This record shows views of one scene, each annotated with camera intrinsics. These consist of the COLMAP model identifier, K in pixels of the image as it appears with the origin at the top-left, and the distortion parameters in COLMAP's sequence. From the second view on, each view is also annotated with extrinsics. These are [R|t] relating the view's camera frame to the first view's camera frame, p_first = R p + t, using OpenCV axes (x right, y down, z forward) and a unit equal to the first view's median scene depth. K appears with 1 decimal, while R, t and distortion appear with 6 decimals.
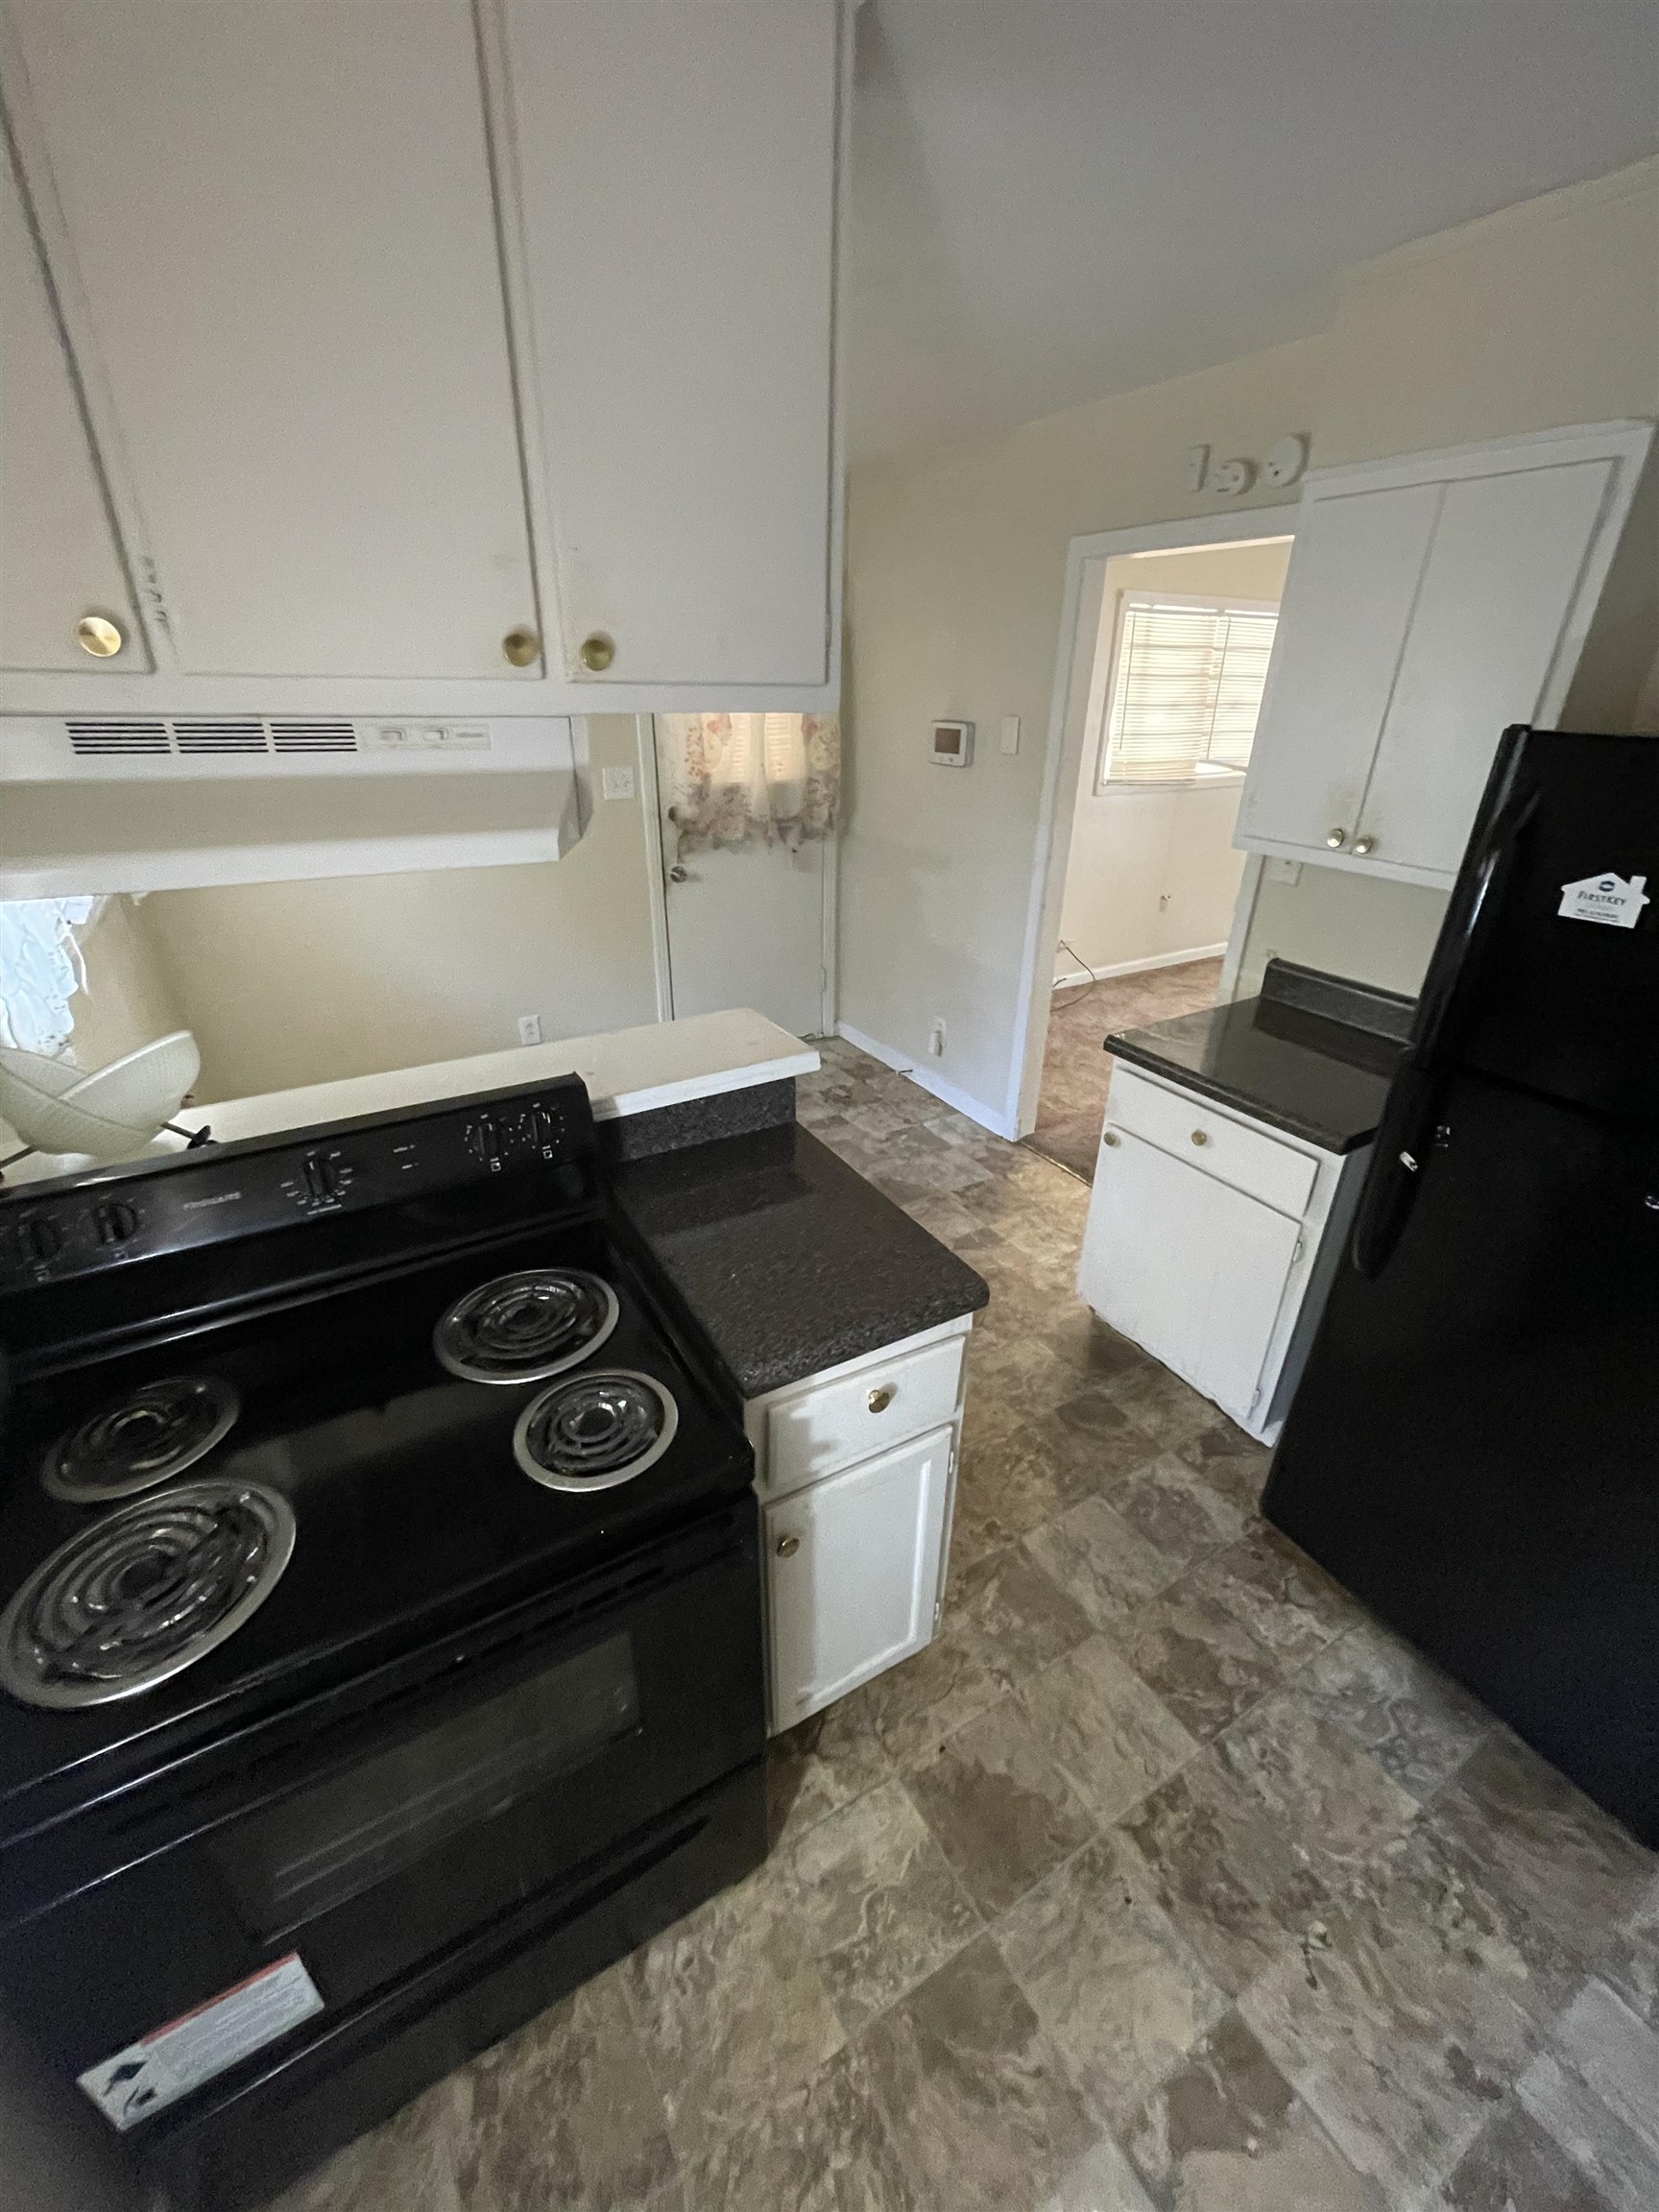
lens RADIAL K [[900.0, 0, 840.6], [0, 900.0, 1101.3], [0, 0, 1]] dist [-0.000749, 0.000447]
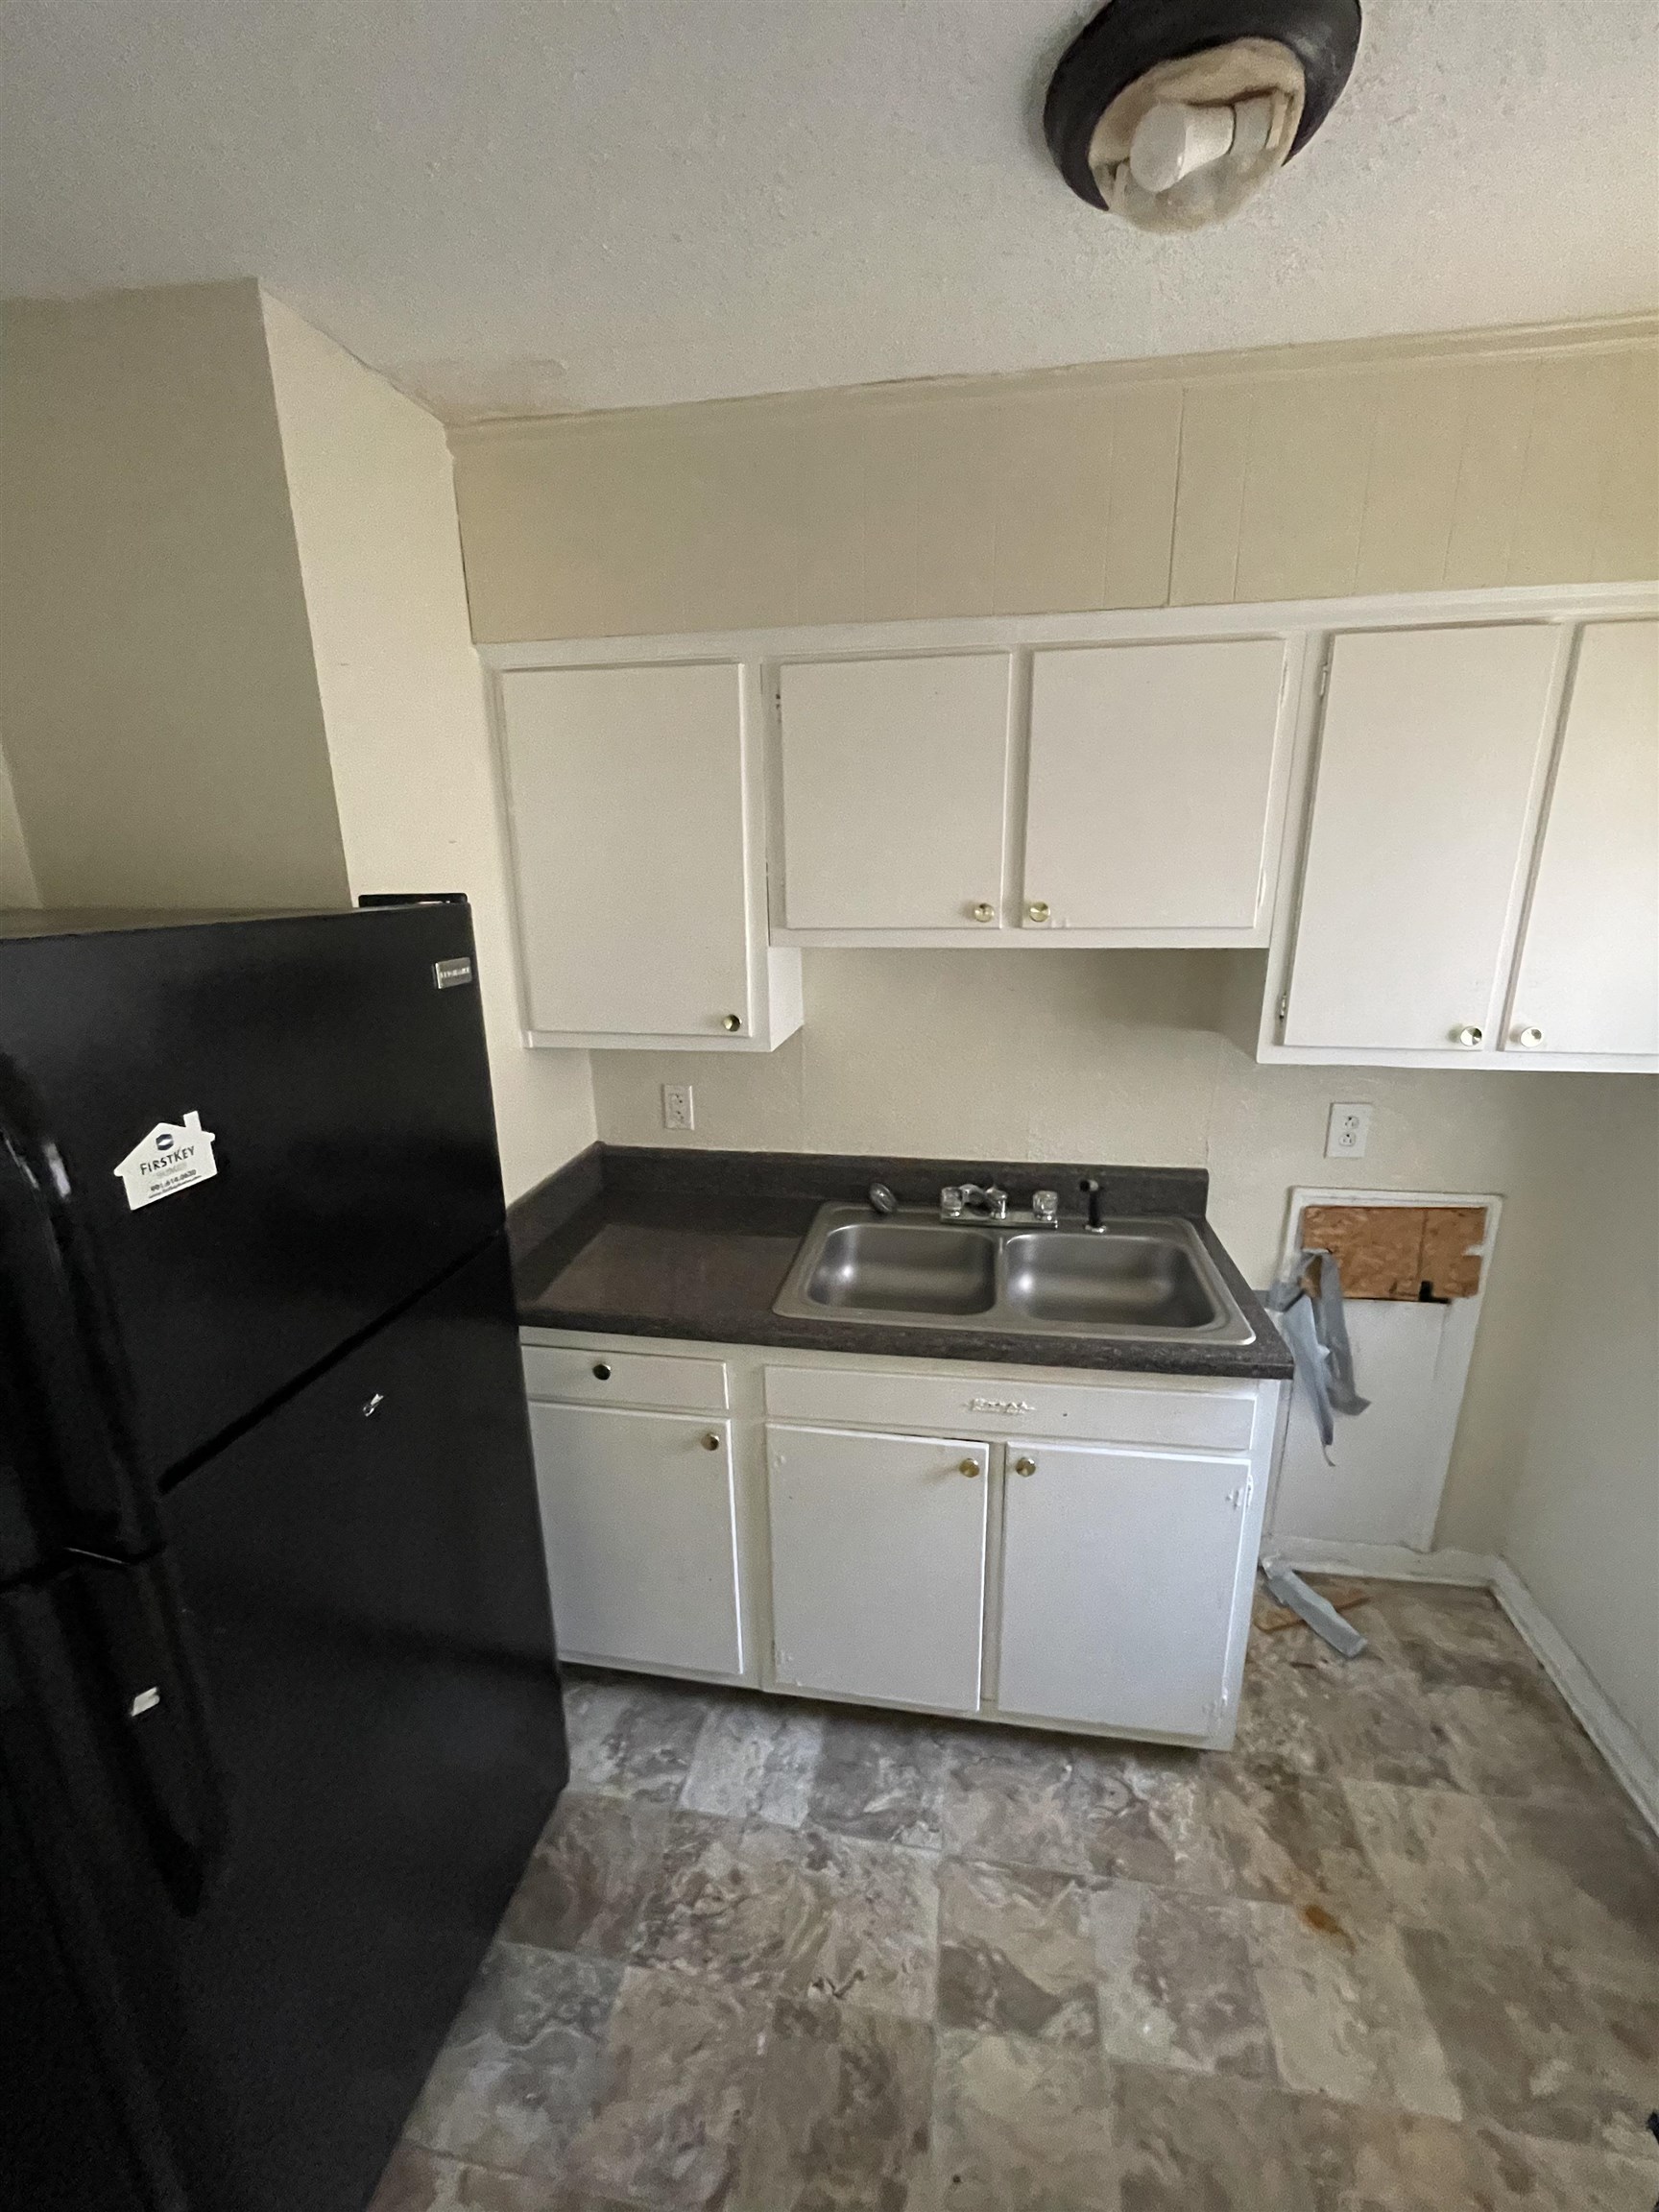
lens RADIAL K [[900.0, 0, 836.6], [0, 900.0, 1094.2], [0, 0, 1]] dist [-0.000749, 0.000447]
pose [[-0.760848, -0.179177, 0.623703, 0.057275], [0.274717, 0.781818, 0.559724, -0.456337], [-0.587912, 0.597207, -0.545622, 0.952088]]
